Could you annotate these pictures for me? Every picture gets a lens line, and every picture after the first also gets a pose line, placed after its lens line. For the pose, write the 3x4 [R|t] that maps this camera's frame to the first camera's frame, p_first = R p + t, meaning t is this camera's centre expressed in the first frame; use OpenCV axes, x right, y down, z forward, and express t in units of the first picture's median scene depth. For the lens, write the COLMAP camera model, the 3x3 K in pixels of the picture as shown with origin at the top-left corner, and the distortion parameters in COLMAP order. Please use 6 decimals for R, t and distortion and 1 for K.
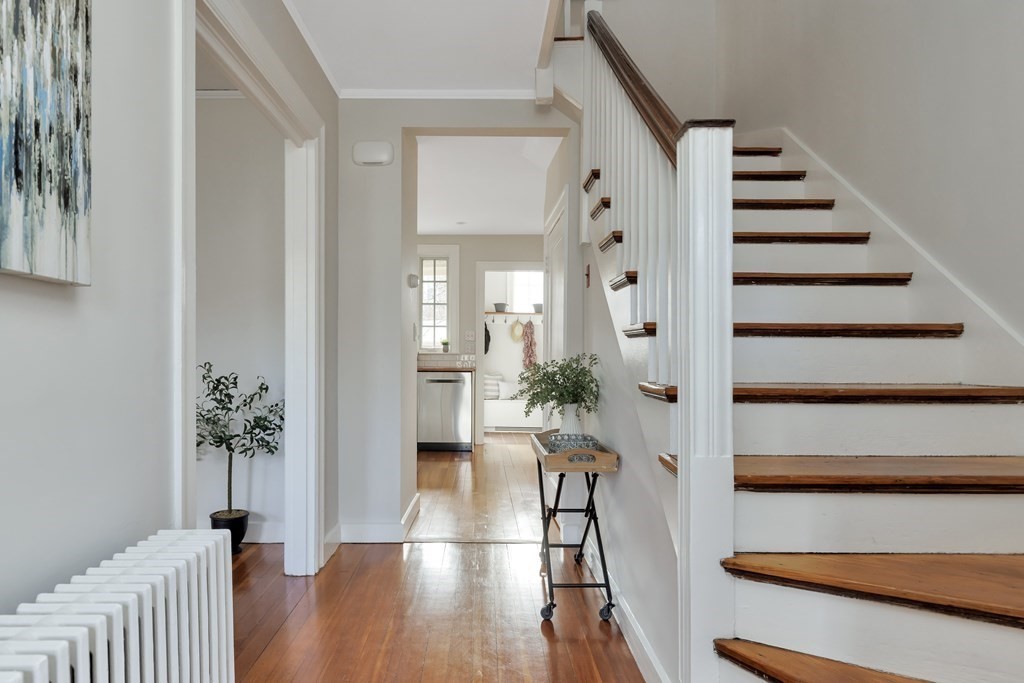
lens RADIAL K [[1254.2, 0, 512.0], [0, 1254.2, 341.5], [0, 0, 1]] dist [0.000331, -0.000132]
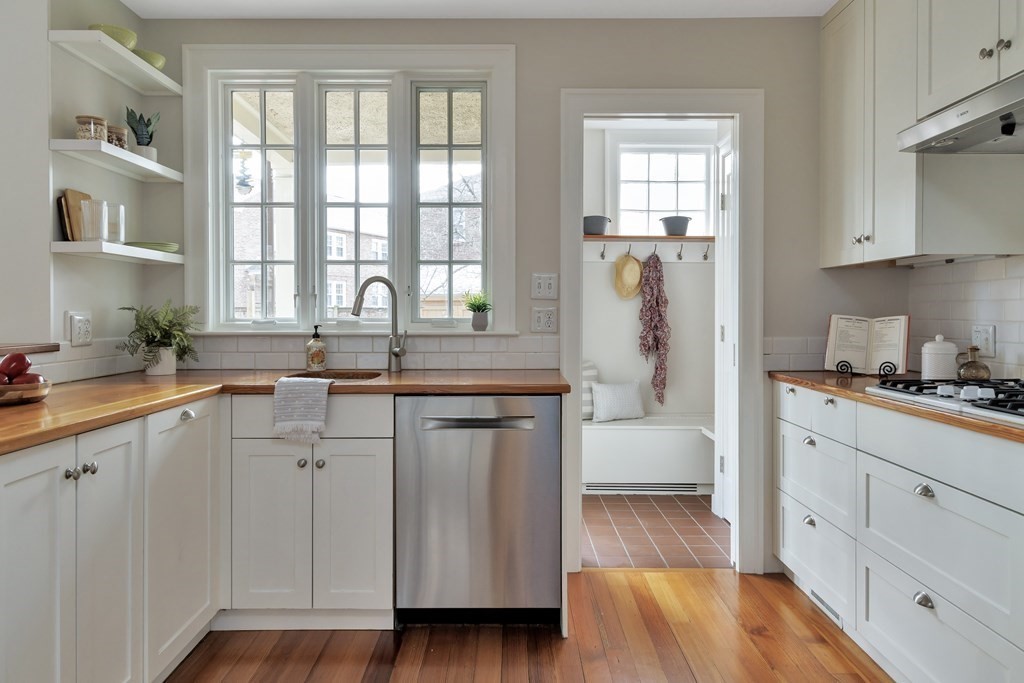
lens RADIAL K [[1417.9, 0, 512.0], [0, 1417.9, 341.5], [0, 0, 1]] dist [-0.002299, -0.001316]
pose [[0.999596, -0.003536, -0.028187, -0.025836], [0.004533, 0.999362, 0.035415, -0.002566], [0.028044, -0.035529, 0.998975, 0.474585]]
